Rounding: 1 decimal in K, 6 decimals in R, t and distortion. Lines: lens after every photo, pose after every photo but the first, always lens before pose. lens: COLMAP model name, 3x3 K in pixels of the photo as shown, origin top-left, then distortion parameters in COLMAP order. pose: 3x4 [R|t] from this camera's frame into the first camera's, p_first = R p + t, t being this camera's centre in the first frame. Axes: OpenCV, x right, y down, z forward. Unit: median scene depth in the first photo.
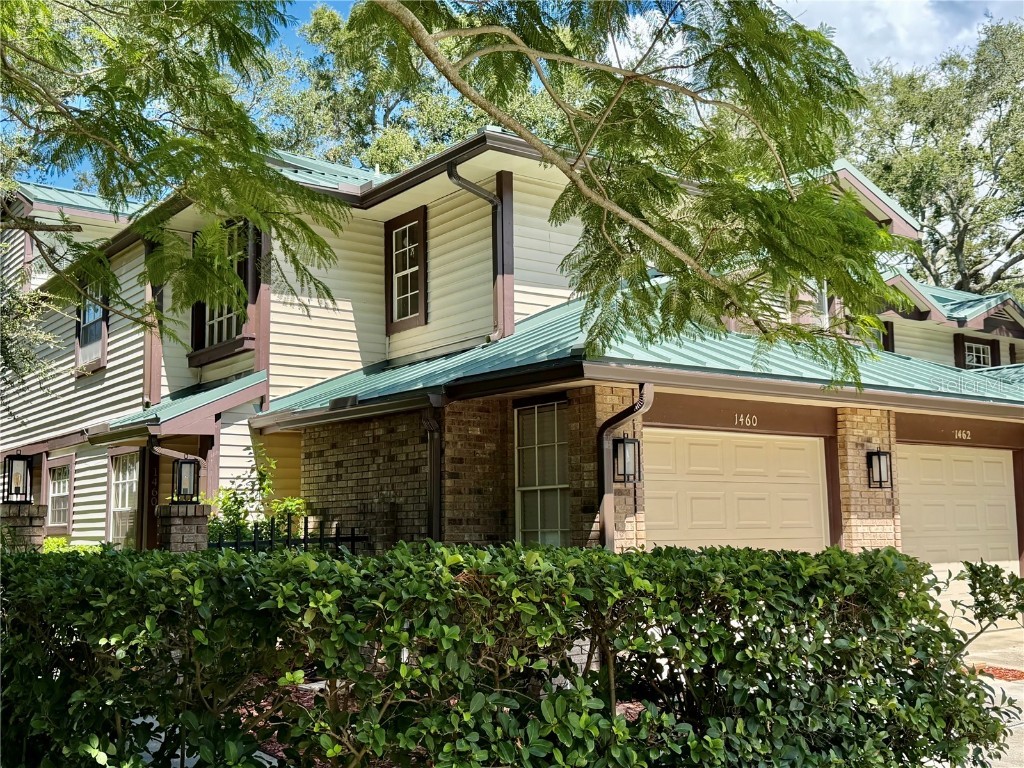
lens RADIAL K [[1125.1, 0, 512.0], [0, 1125.1, 384.0], [0, 0, 1]] dist [0.106907, -0.003803]
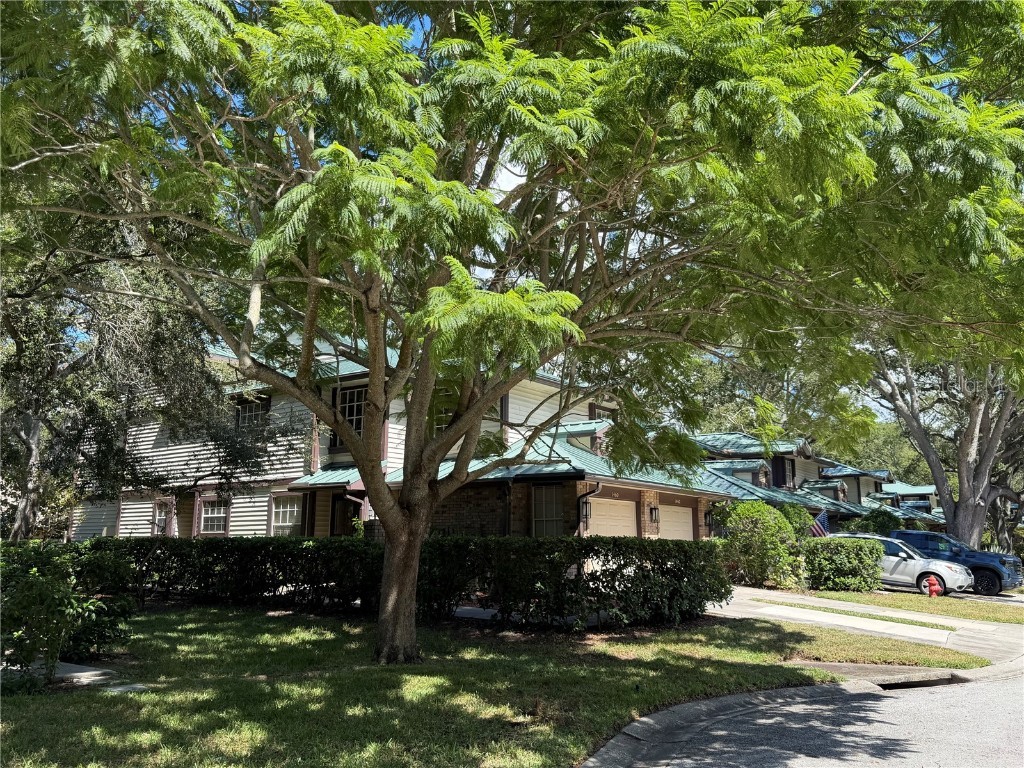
lens RADIAL K [[835.7, 0, 512.0], [0, 835.7, 384.0], [0, 0, 1]] dist [0.145057, 0.000700]
pose [[0.953592, 0.072475, 0.292251, -0.503114], [-0.052911, 0.995831, -0.074308, -0.054567], [-0.296418, 0.055397, 0.953450, -0.657643]]
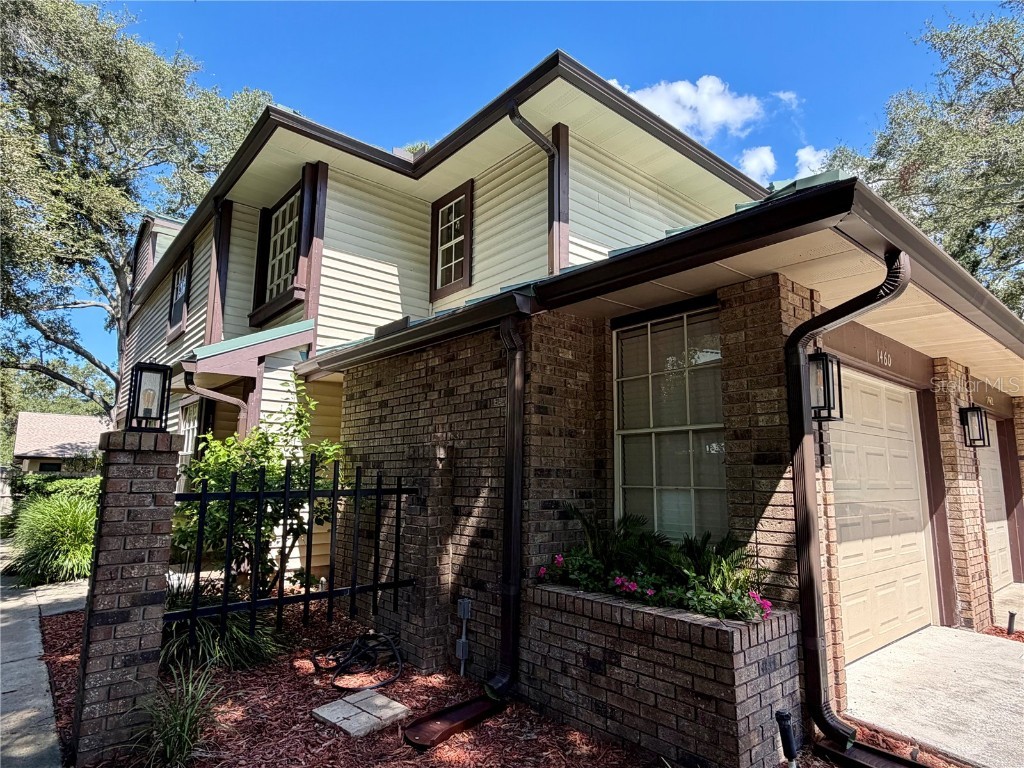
lens RADIAL K [[578.1, 0, 512.0], [0, 578.1, 384.0], [0, 0, 1]] dist [-0.001752, 0.000005]
pose [[0.996821, 0.036981, 0.070570, -0.078498], [-0.034498, 0.998753, -0.036084, 0.062730], [-0.071816, 0.033534, 0.996854, 0.497521]]
